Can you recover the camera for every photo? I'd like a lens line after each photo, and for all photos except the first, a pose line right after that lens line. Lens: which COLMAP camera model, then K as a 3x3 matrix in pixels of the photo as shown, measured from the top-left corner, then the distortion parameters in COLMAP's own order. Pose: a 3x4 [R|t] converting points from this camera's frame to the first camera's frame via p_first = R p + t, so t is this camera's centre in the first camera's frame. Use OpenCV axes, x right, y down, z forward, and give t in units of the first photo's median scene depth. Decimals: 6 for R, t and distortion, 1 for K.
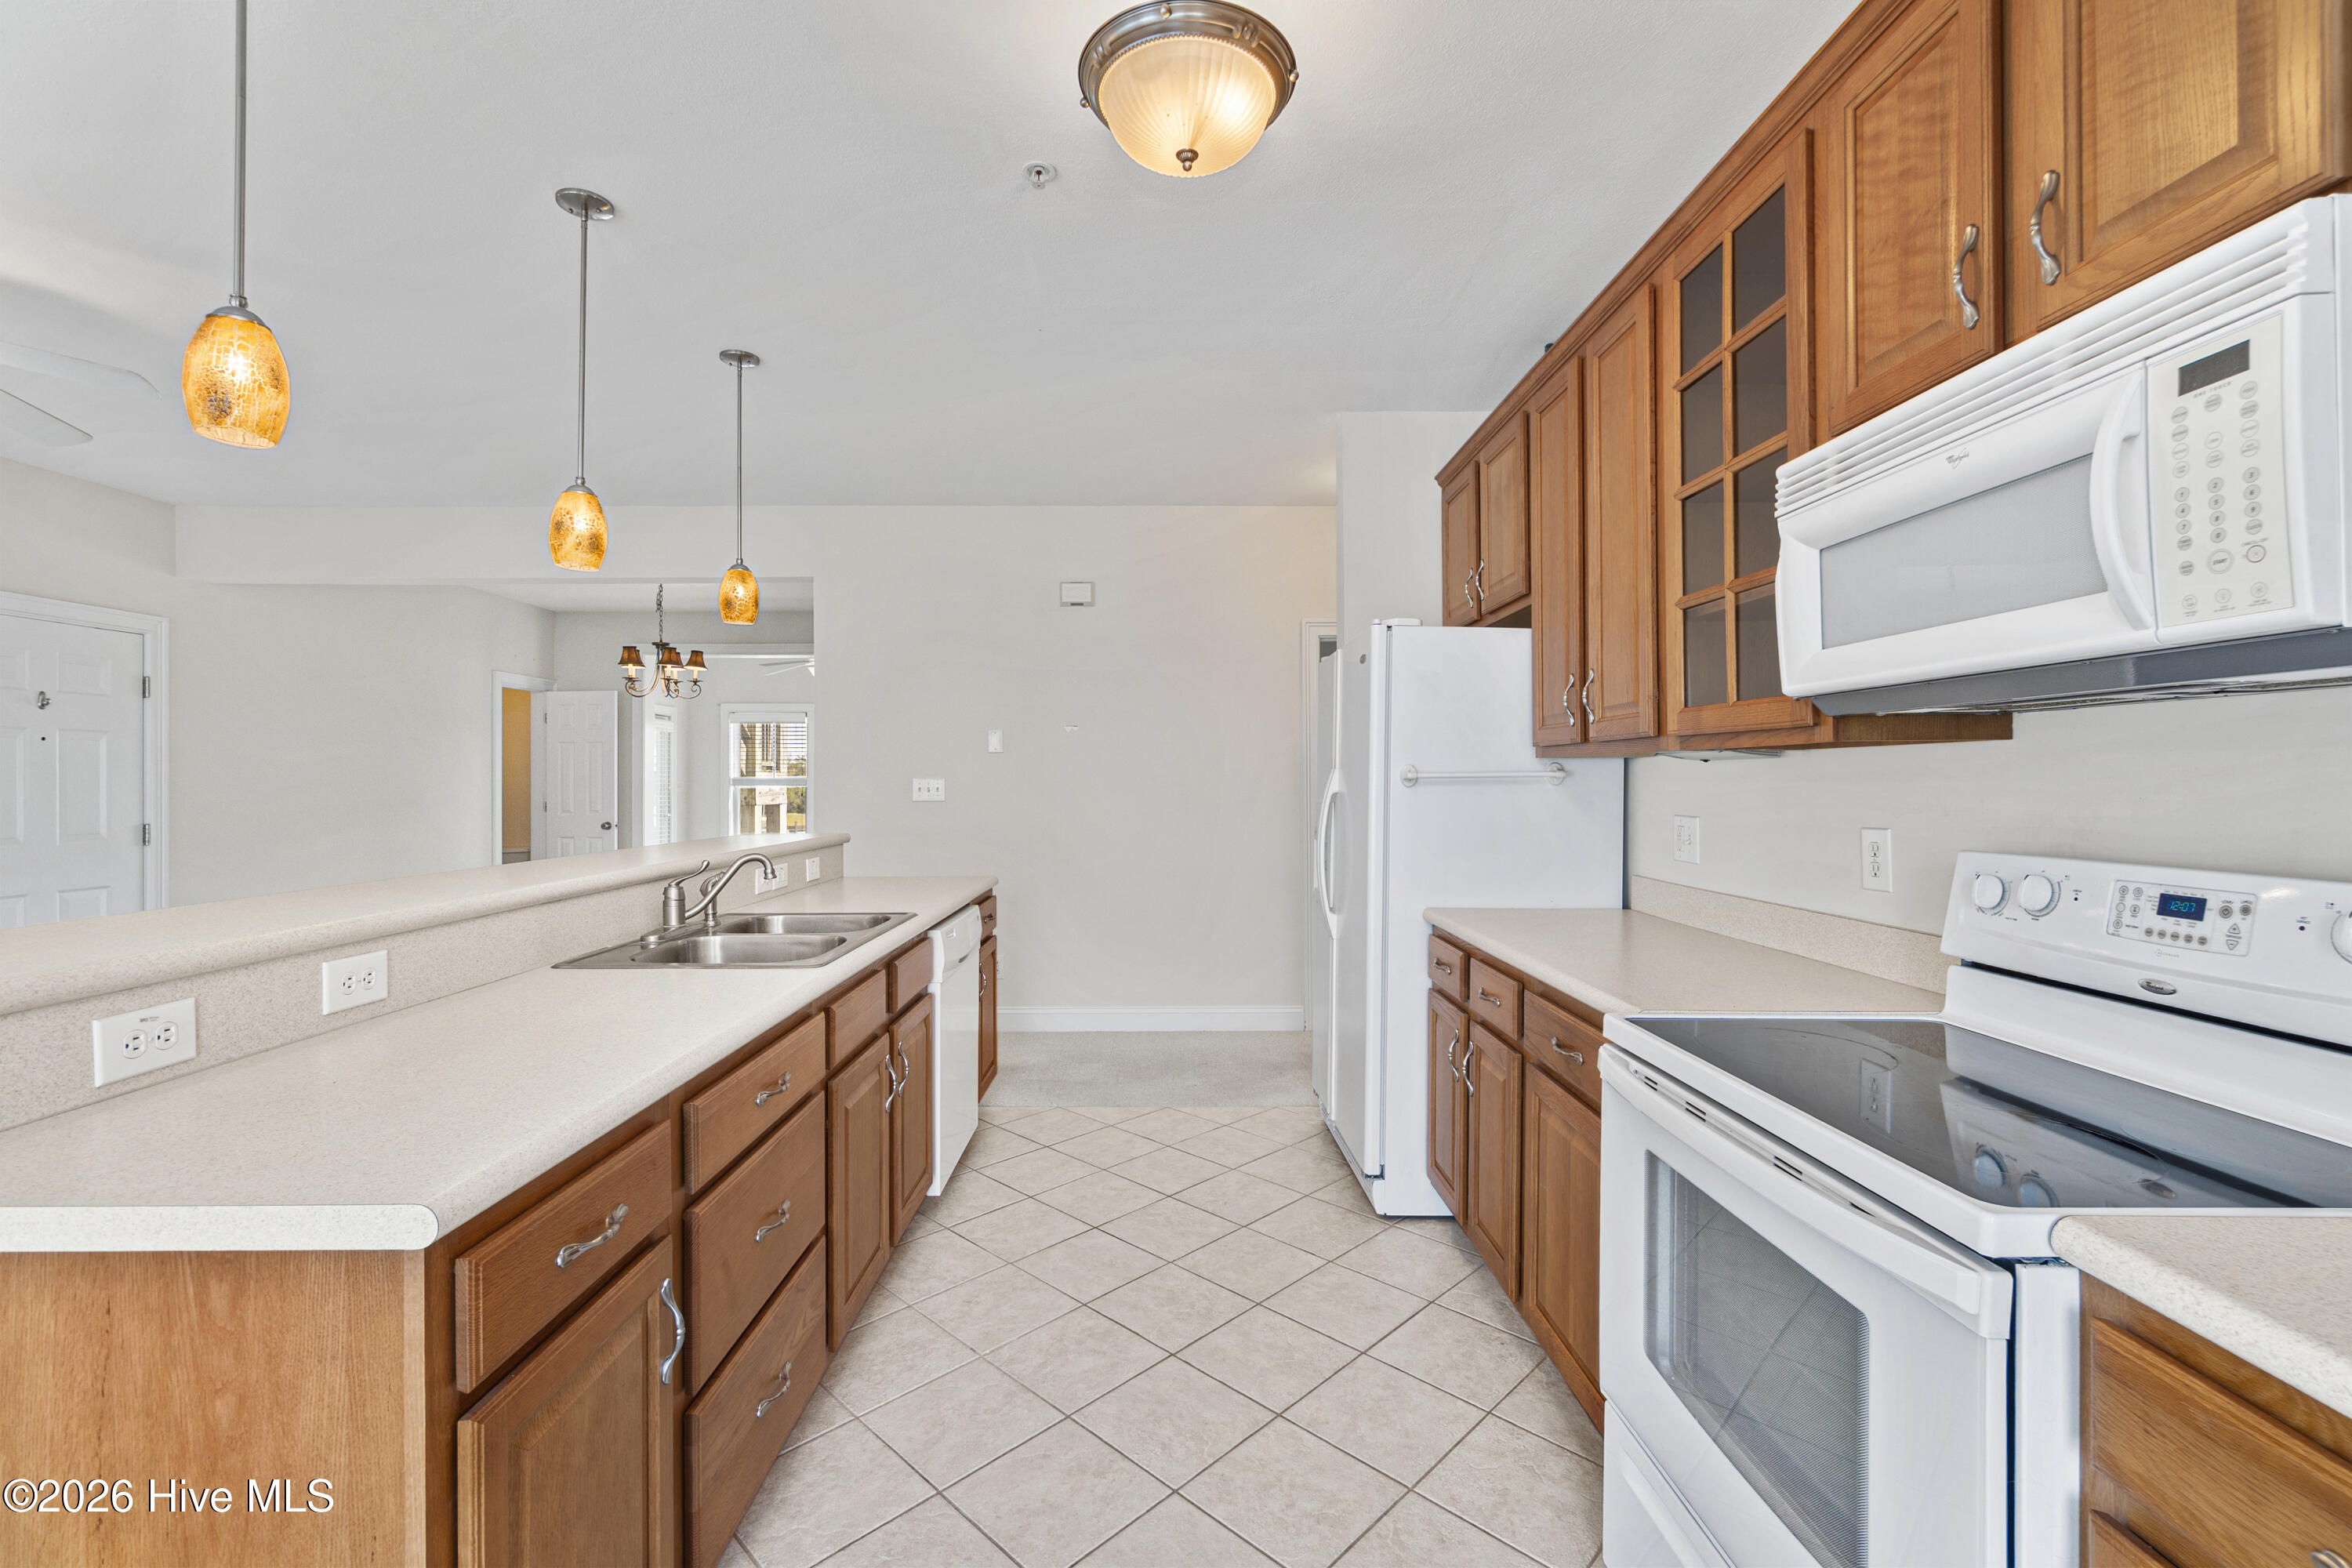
lens RADIAL K [[1012.3, 0, 1160.6], [0, 1012.3, 764.7], [0, 0, 1]] dist [-0.009931, 0.003110]
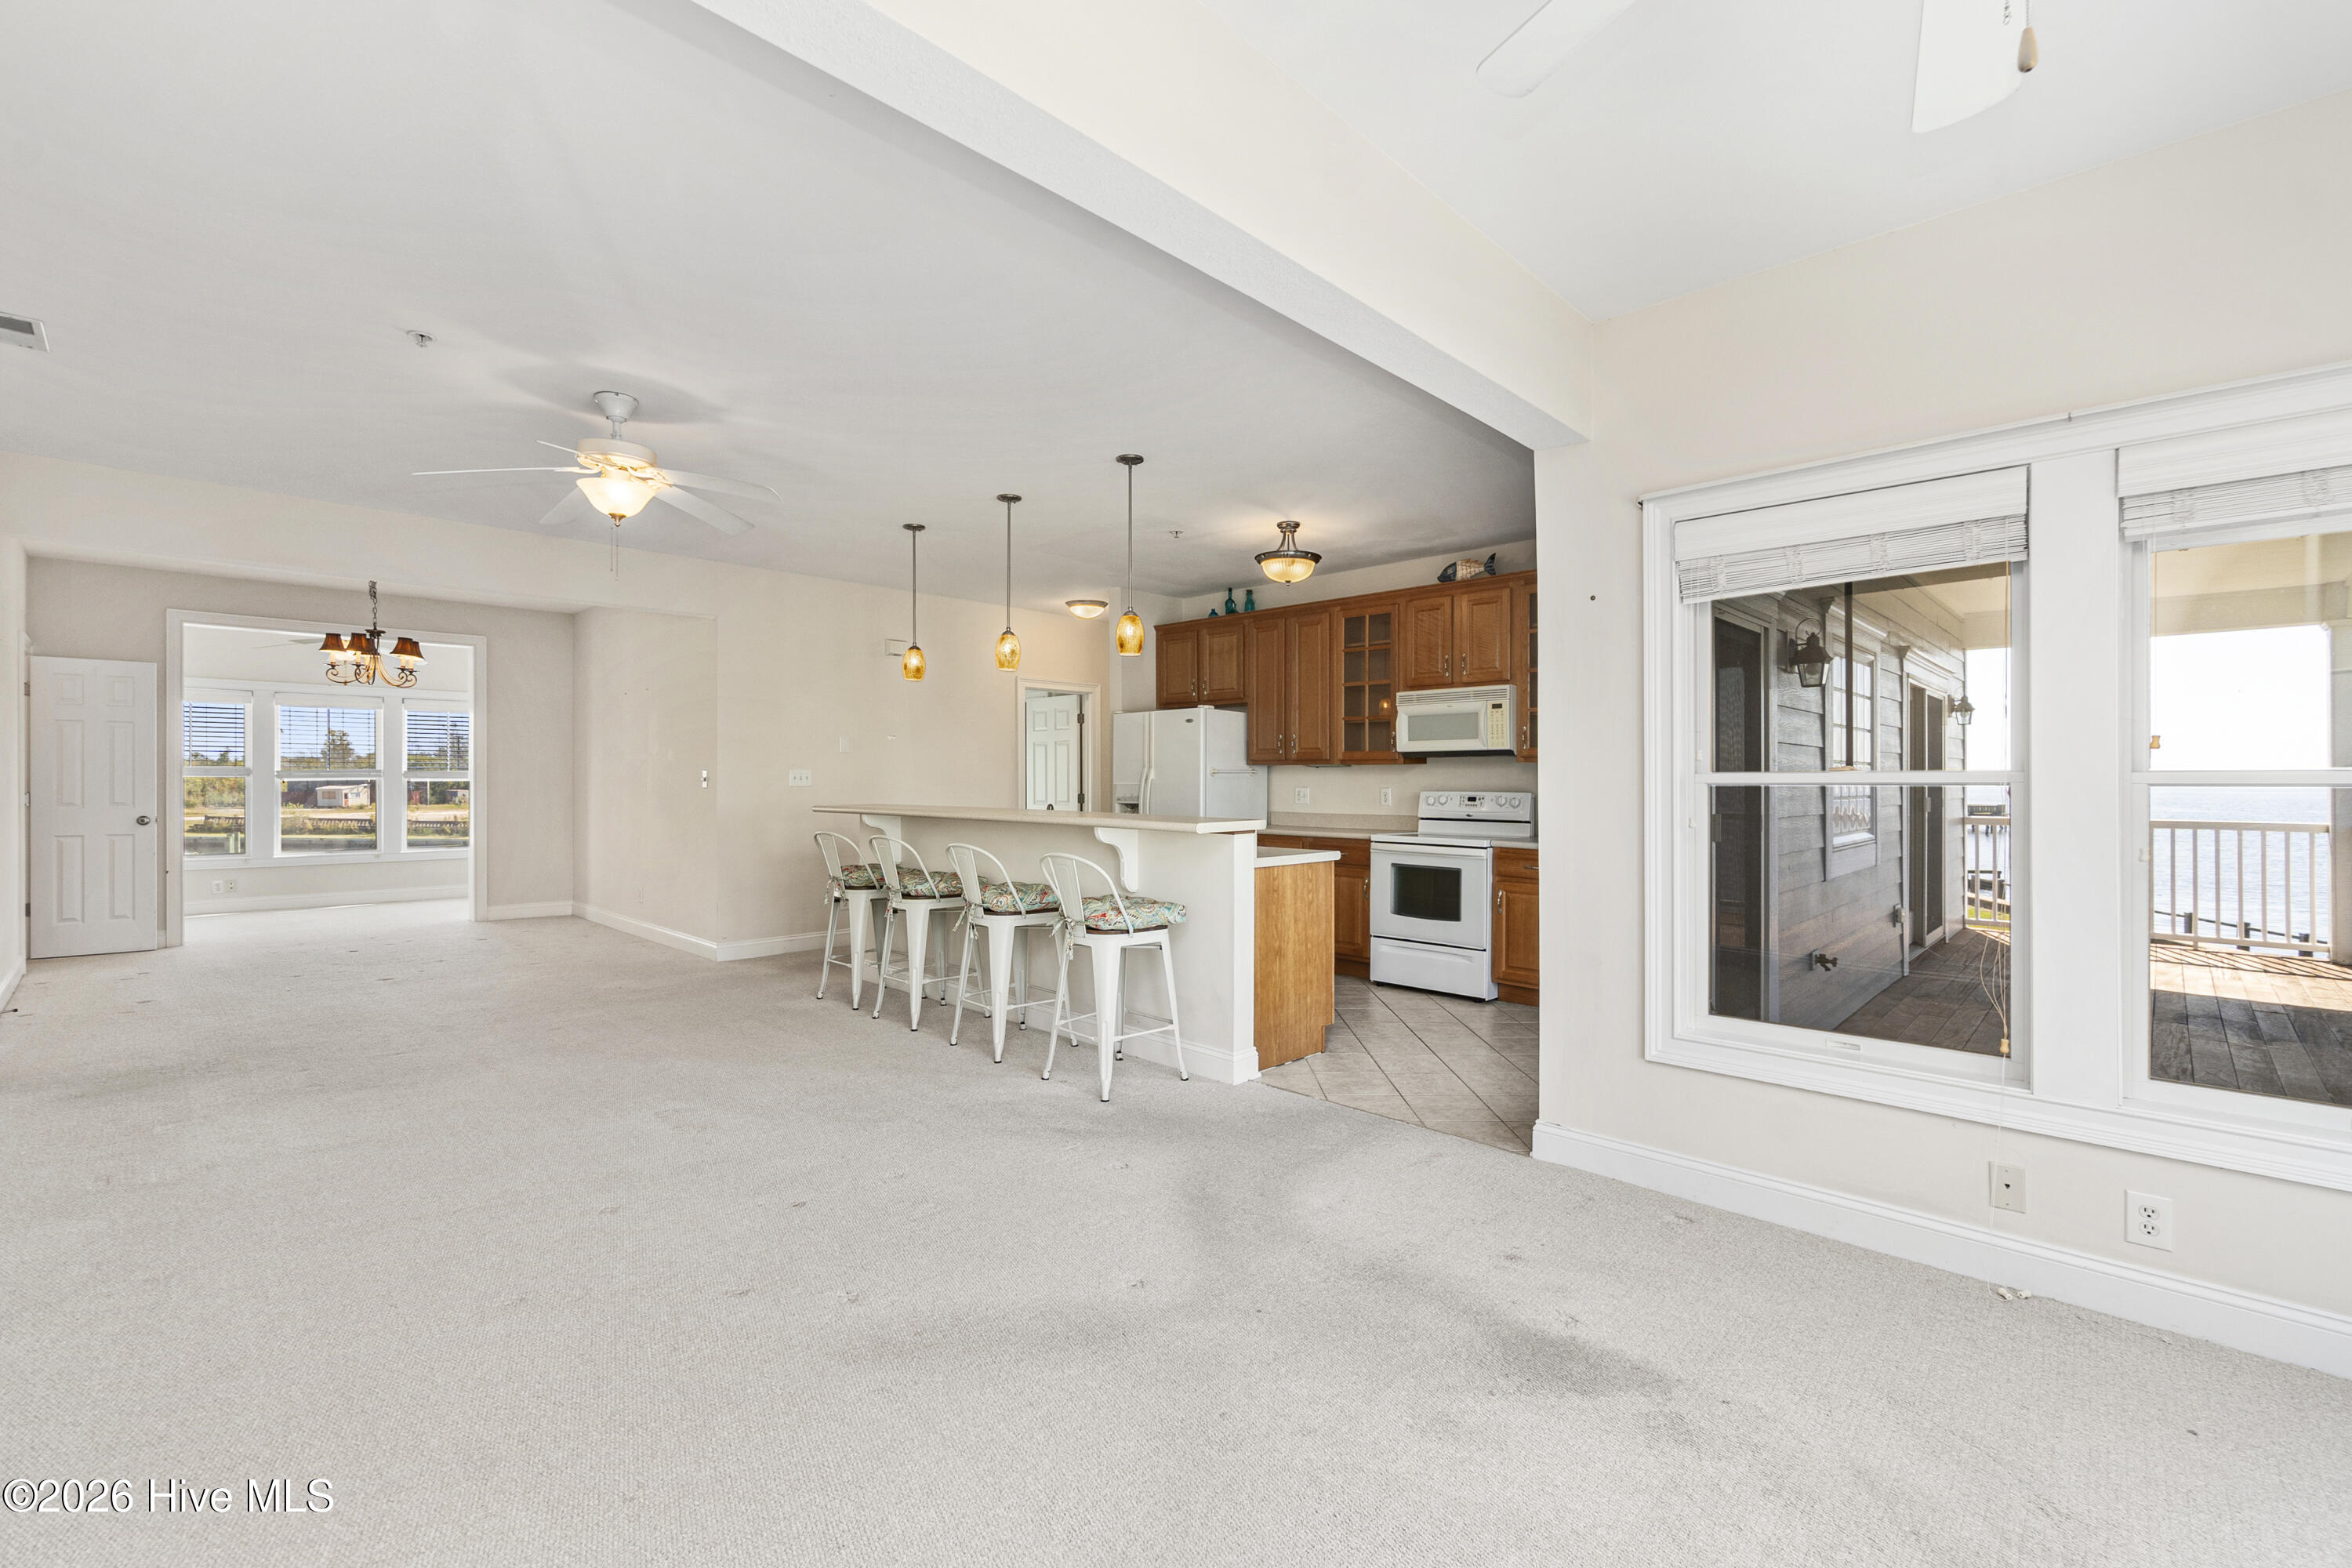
lens RADIAL K [[1012.3, 0, 1163.4], [0, 1012.3, 781.3], [0, 0, 1]] dist [-0.009931, 0.003110]
pose [[0.700092, 0.003793, 0.714042, -2.799318], [-0.016728, 0.999799, 0.011090, 0.017261], [-0.713856, -0.019709, 0.700015, -1.093011]]
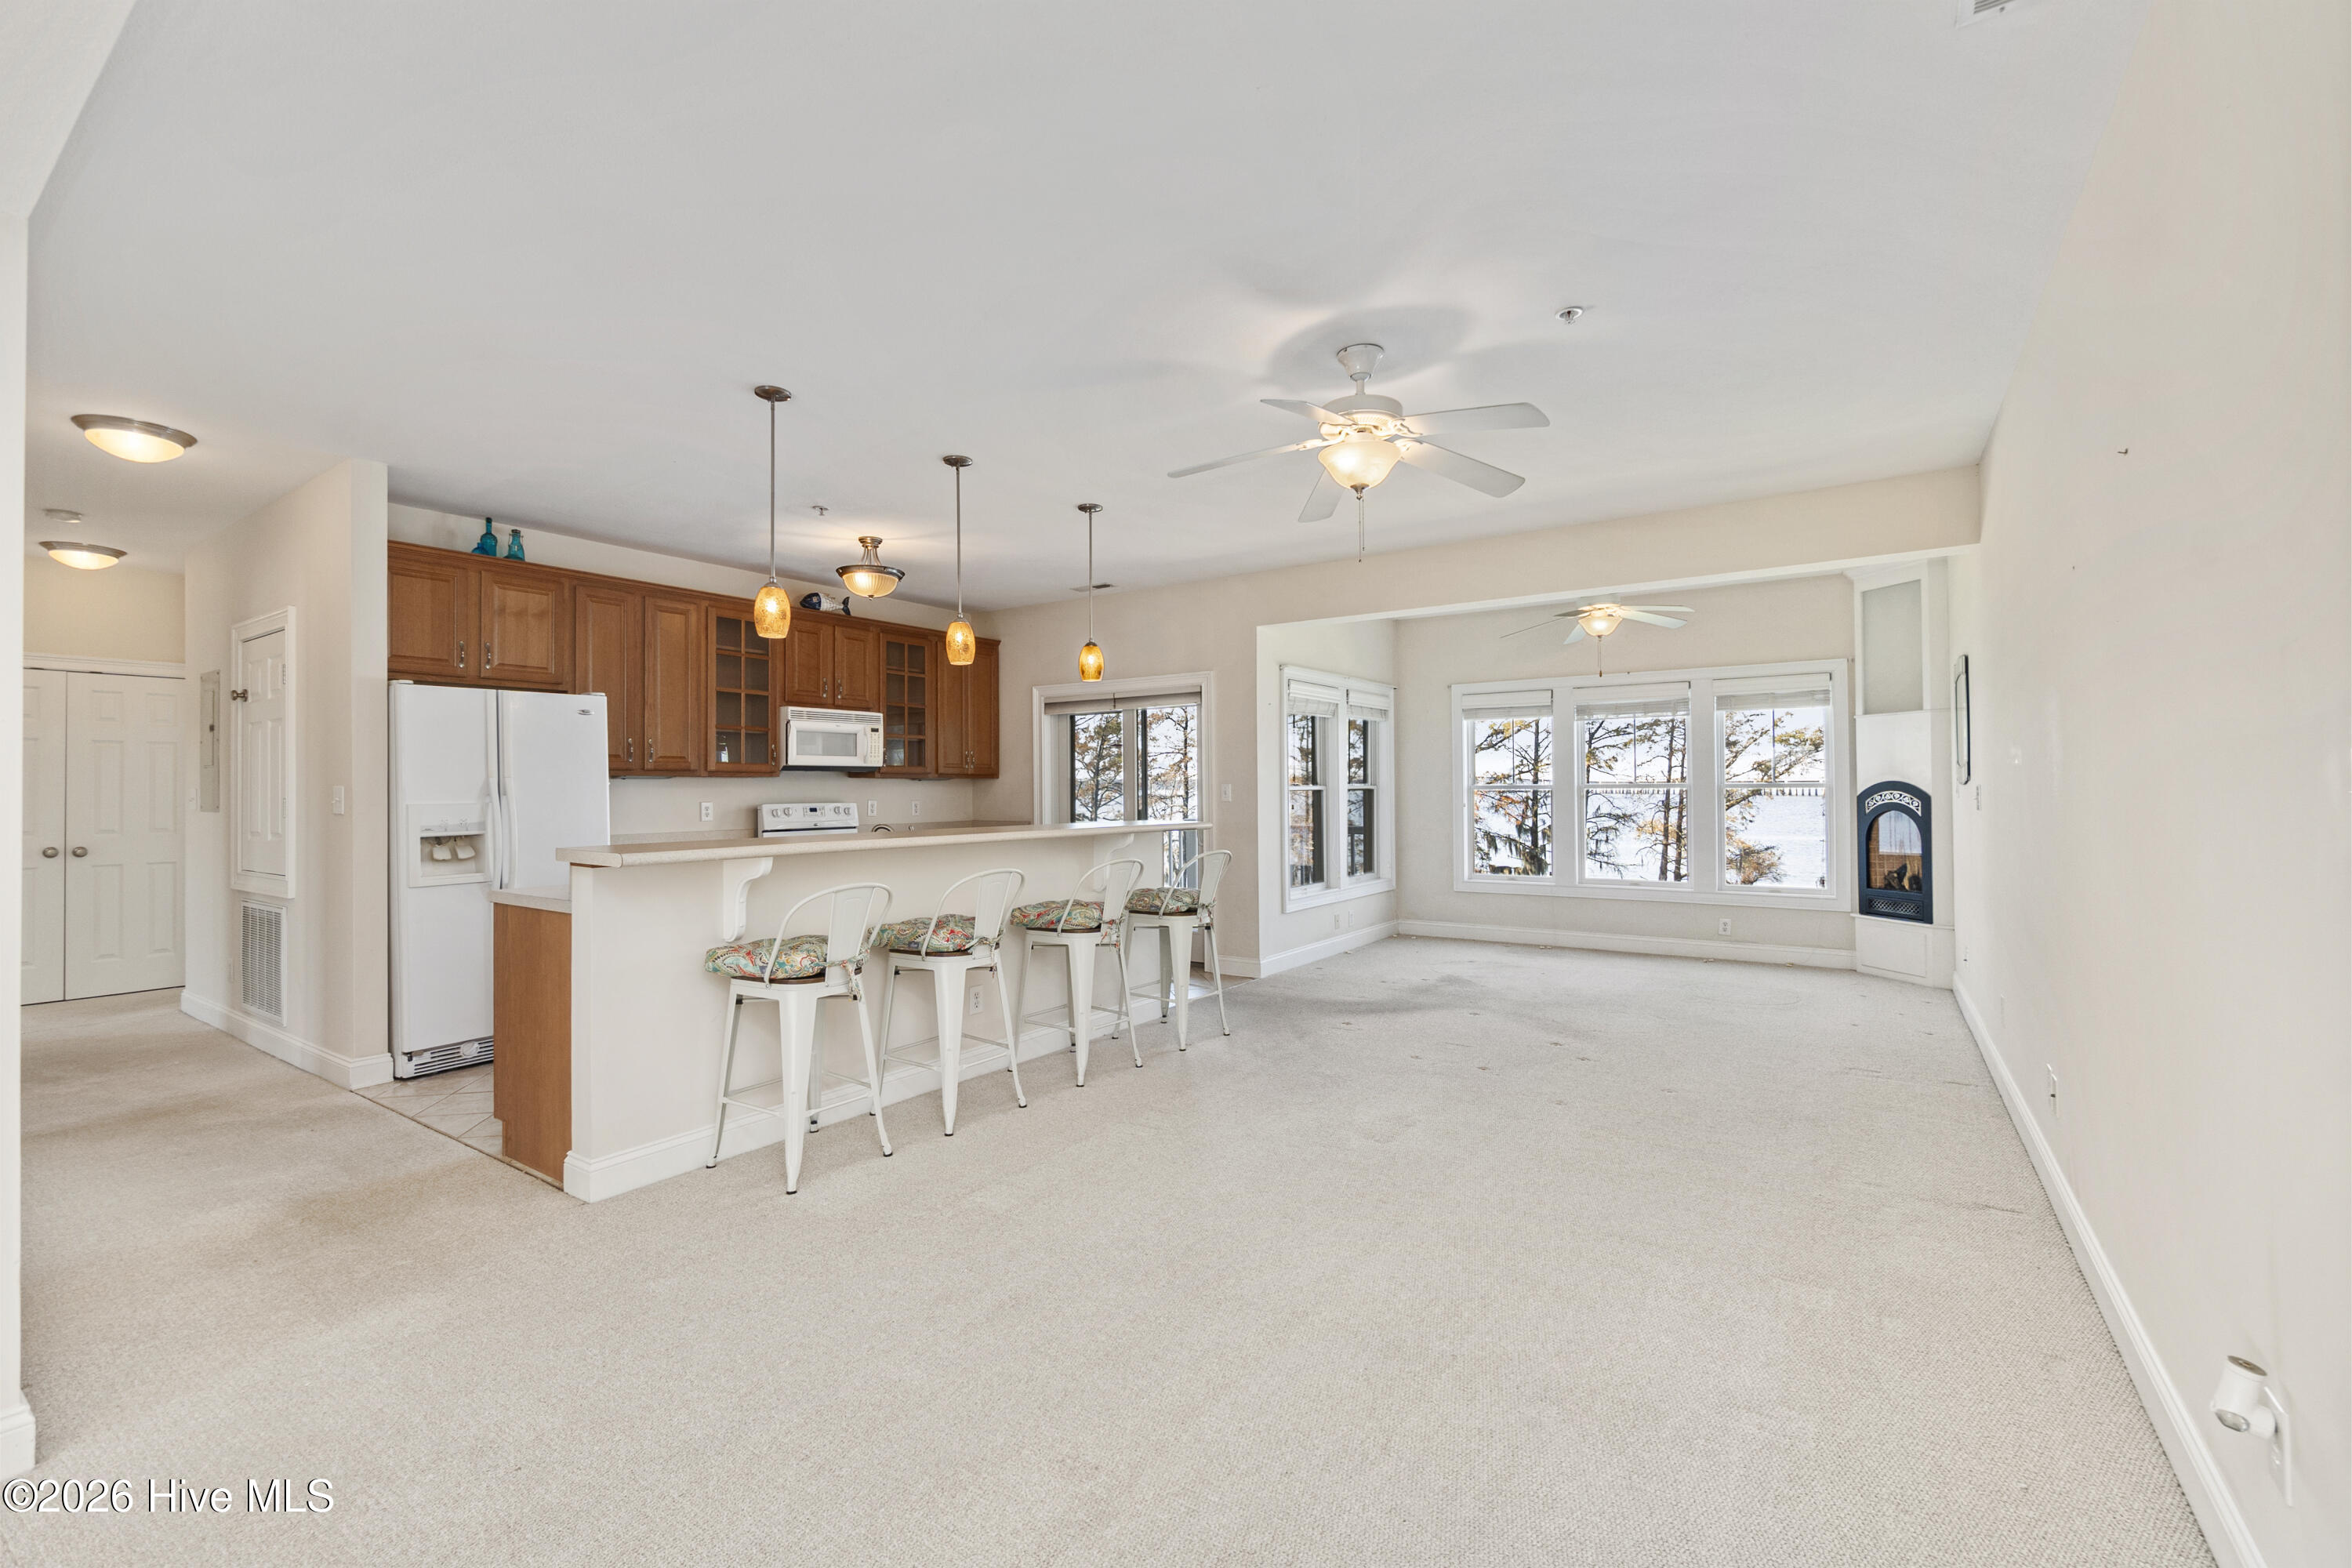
lens RADIAL K [[1012.3, 0, 1164.6], [0, 1012.3, 775.9], [0, 0, 1]] dist [-0.009931, 0.003110]
pose [[-0.823107, 0.014481, 0.567702, -2.829228], [-0.001507, 0.999616, -0.027684, 0.080575], [-0.567885, -0.023642, -0.822769, 3.409877]]
